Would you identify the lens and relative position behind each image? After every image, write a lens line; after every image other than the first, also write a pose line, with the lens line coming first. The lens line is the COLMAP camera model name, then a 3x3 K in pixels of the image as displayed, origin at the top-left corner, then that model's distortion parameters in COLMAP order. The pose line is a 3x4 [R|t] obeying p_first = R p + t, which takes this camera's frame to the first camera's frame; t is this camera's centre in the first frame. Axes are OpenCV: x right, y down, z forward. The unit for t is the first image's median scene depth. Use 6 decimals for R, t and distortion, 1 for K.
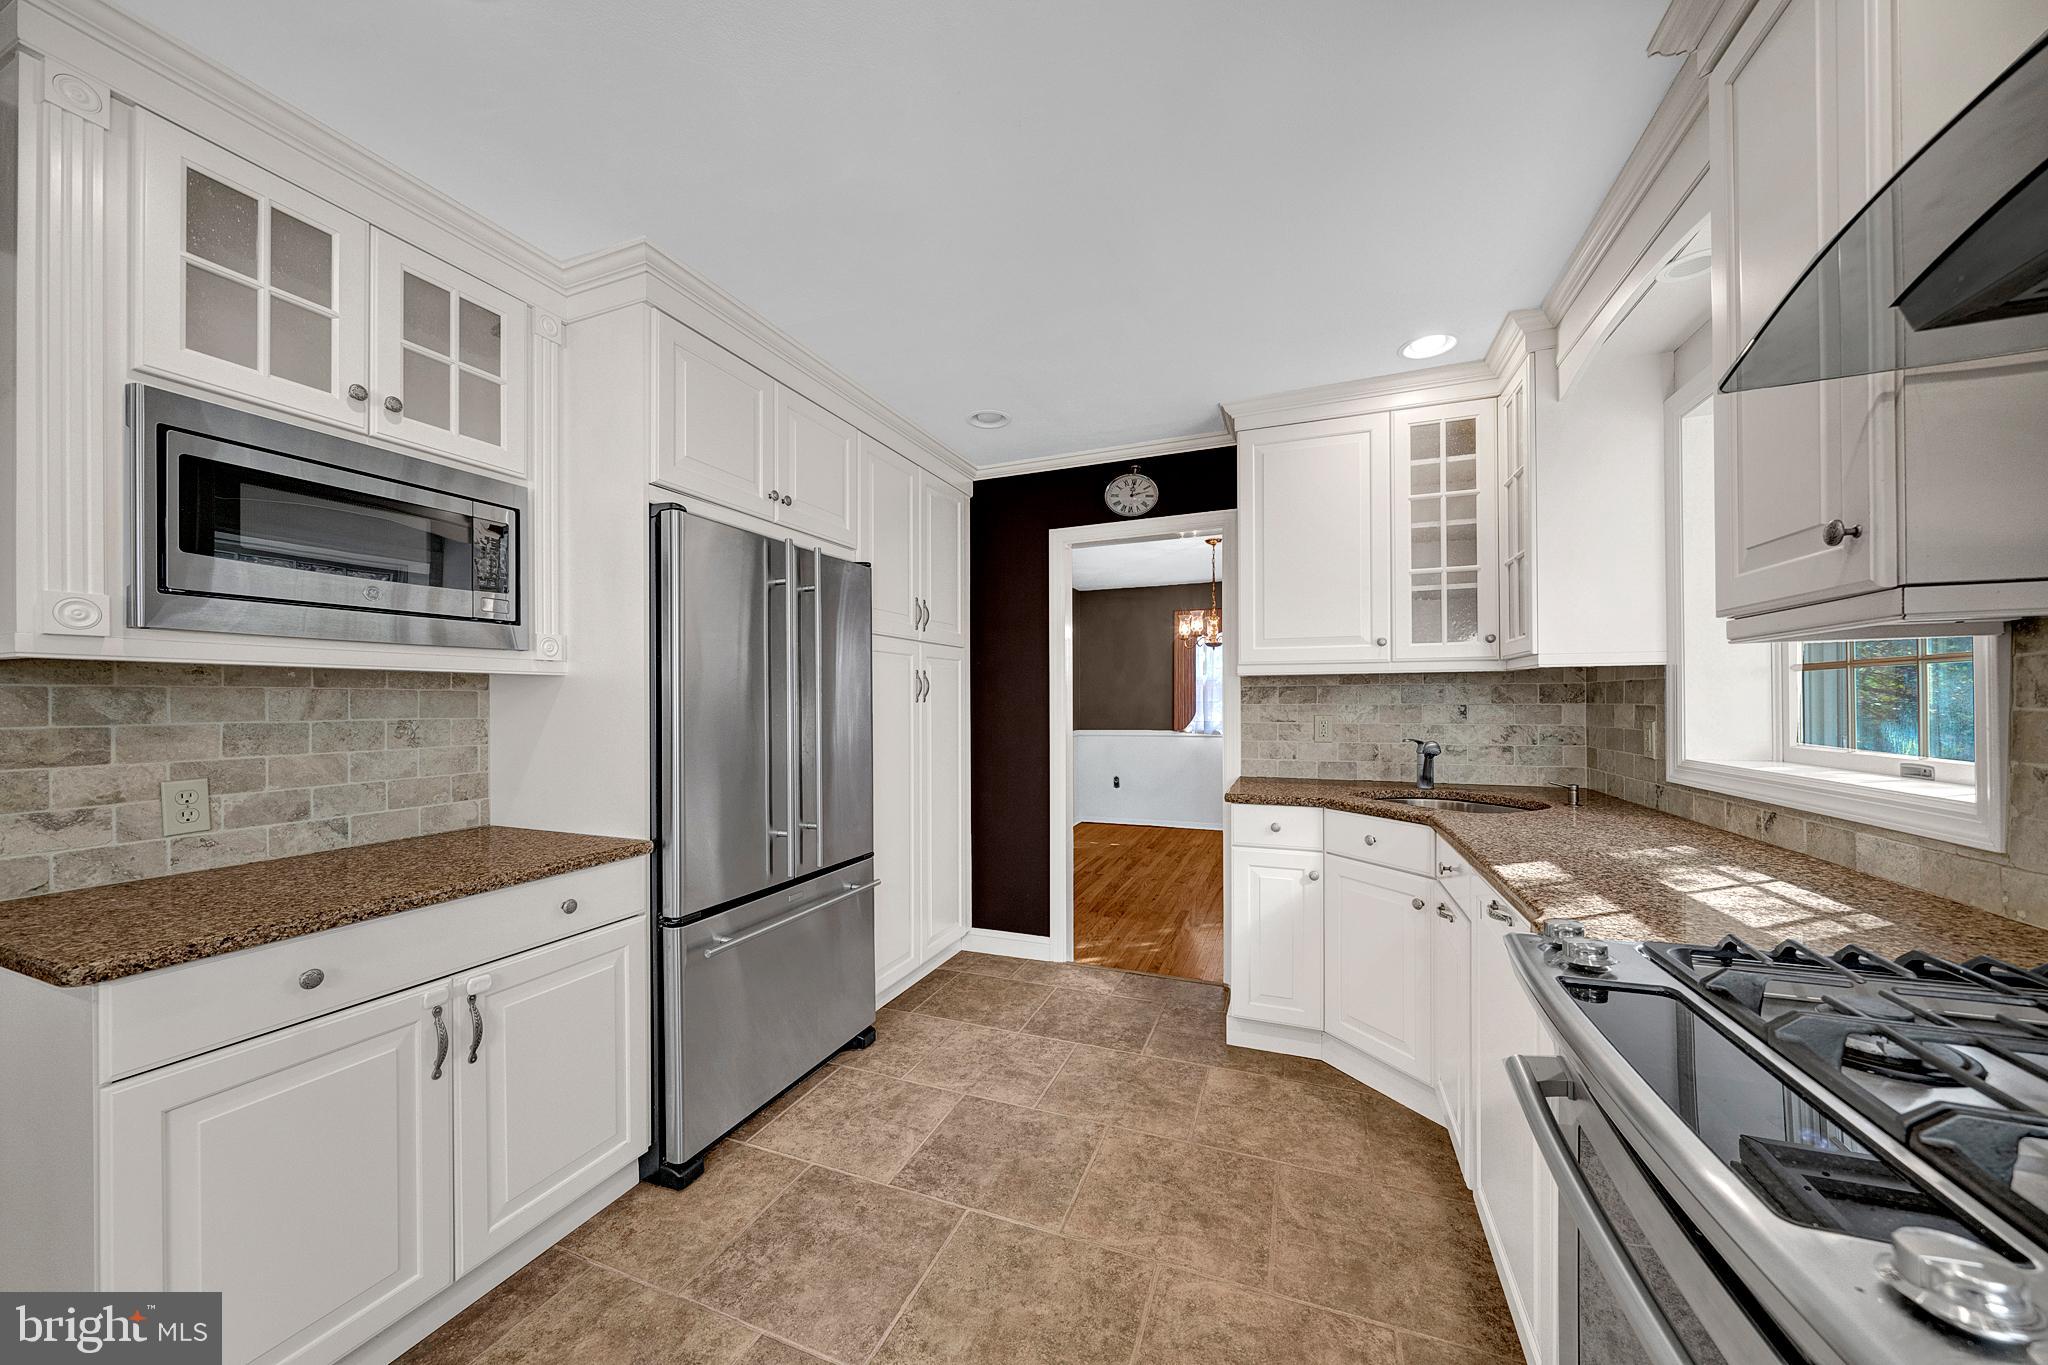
lens RADIAL K [[718.9, 0, 1011.0], [0, 718.9, 695.6], [0, 0, 1]] dist [-0.004303, -0.000334]
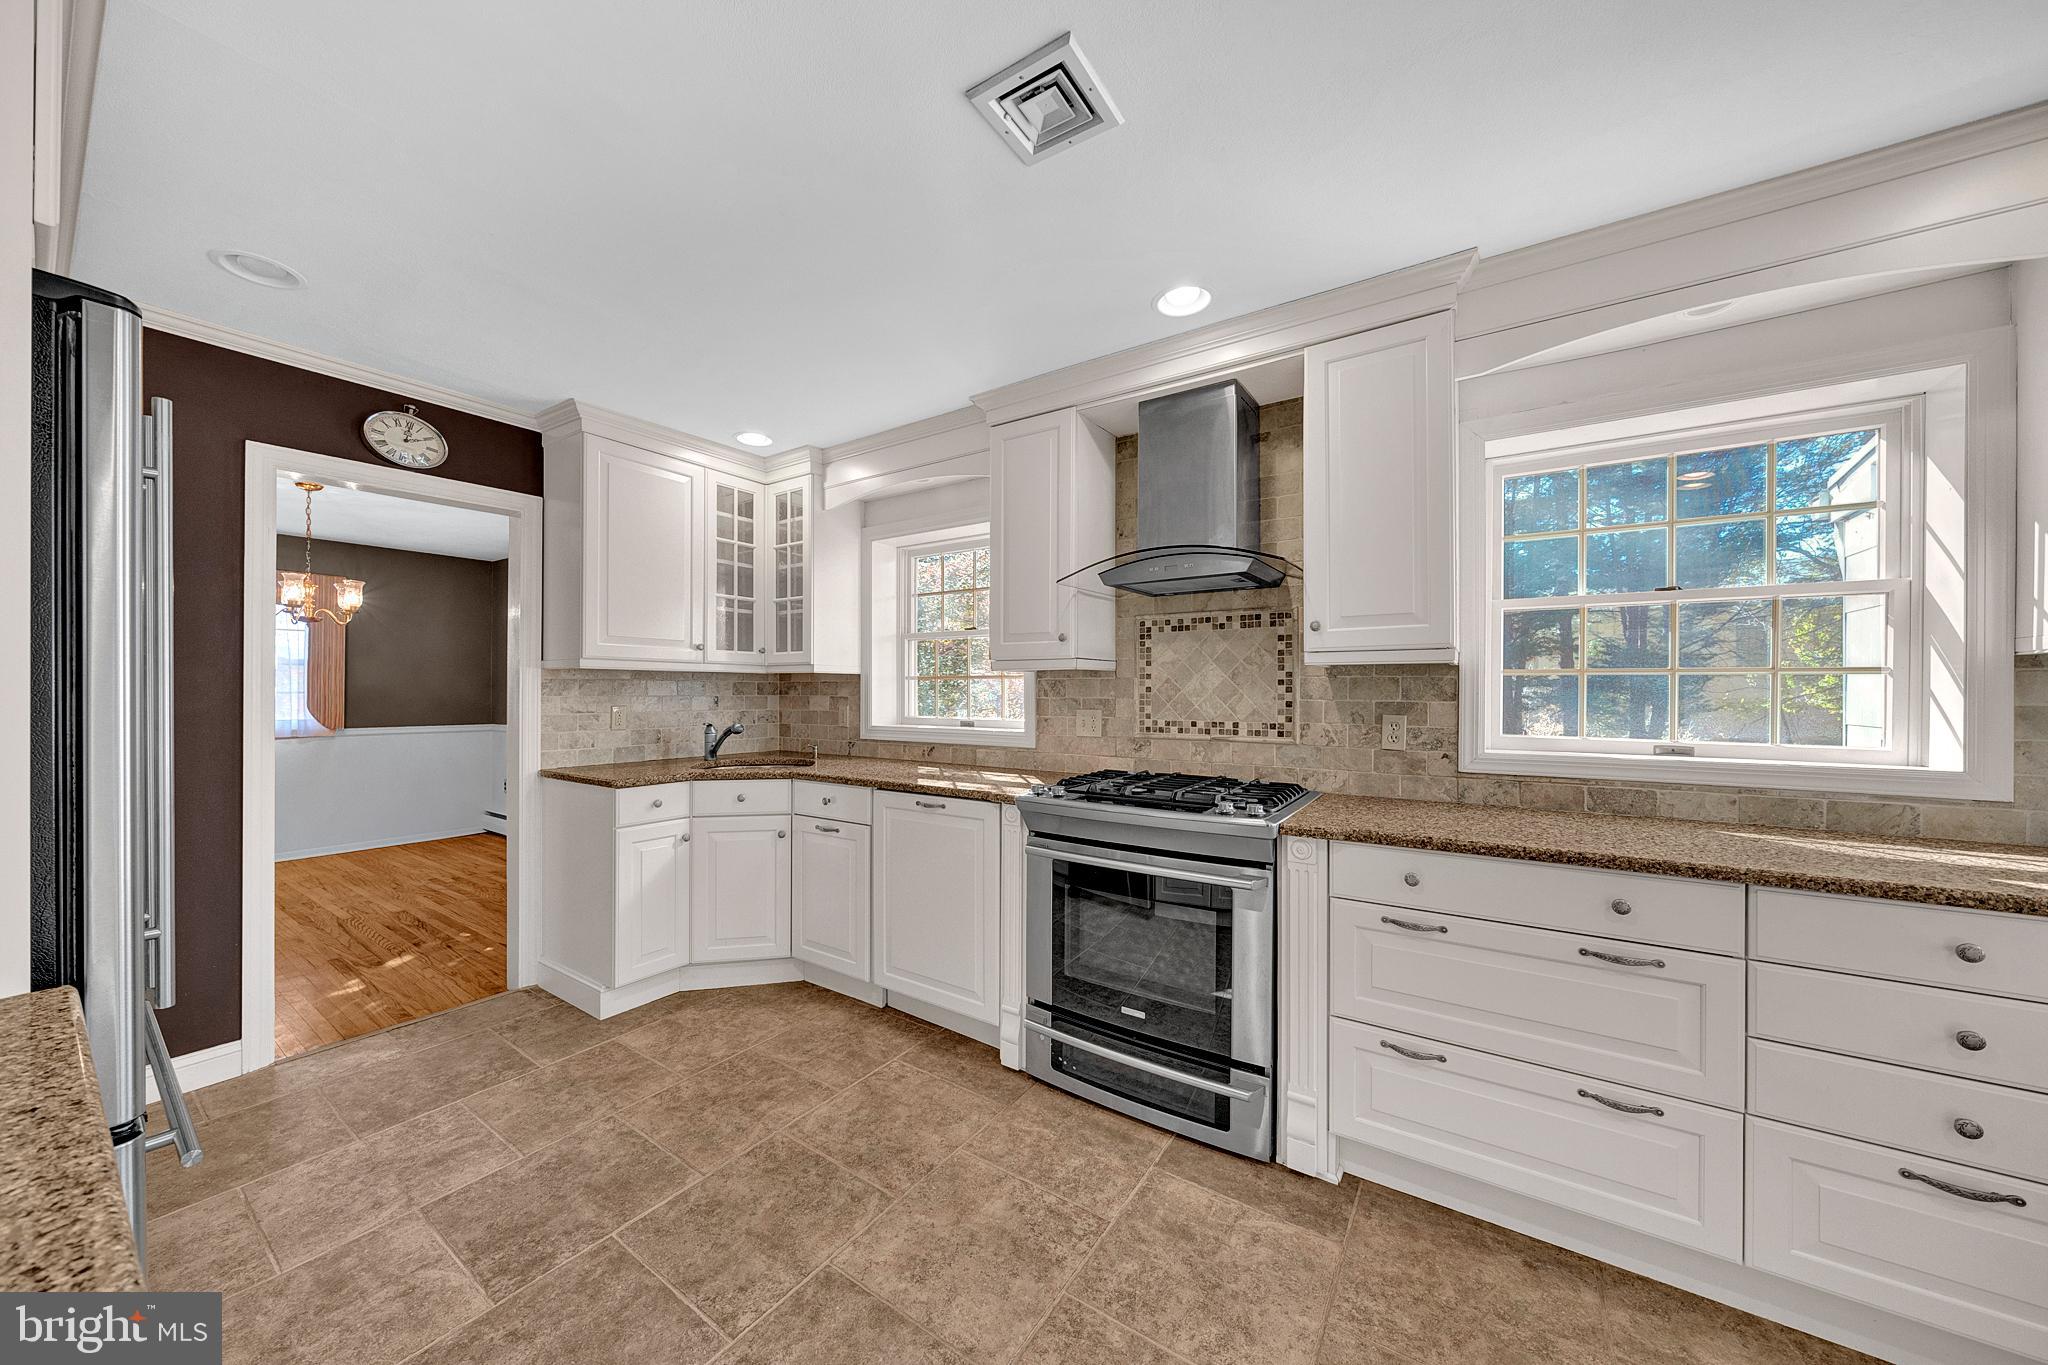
lens RADIAL K [[718.9, 0, 986.8], [0, 718.9, 681.9], [0, 0, 1]] dist [-0.004303, -0.000334]
pose [[0.223312, 0.018794, 0.974566, -0.620186], [-0.012444, 0.999788, -0.016429, 0.001427], [-0.974668, -0.008459, 0.223499, 0.225366]]
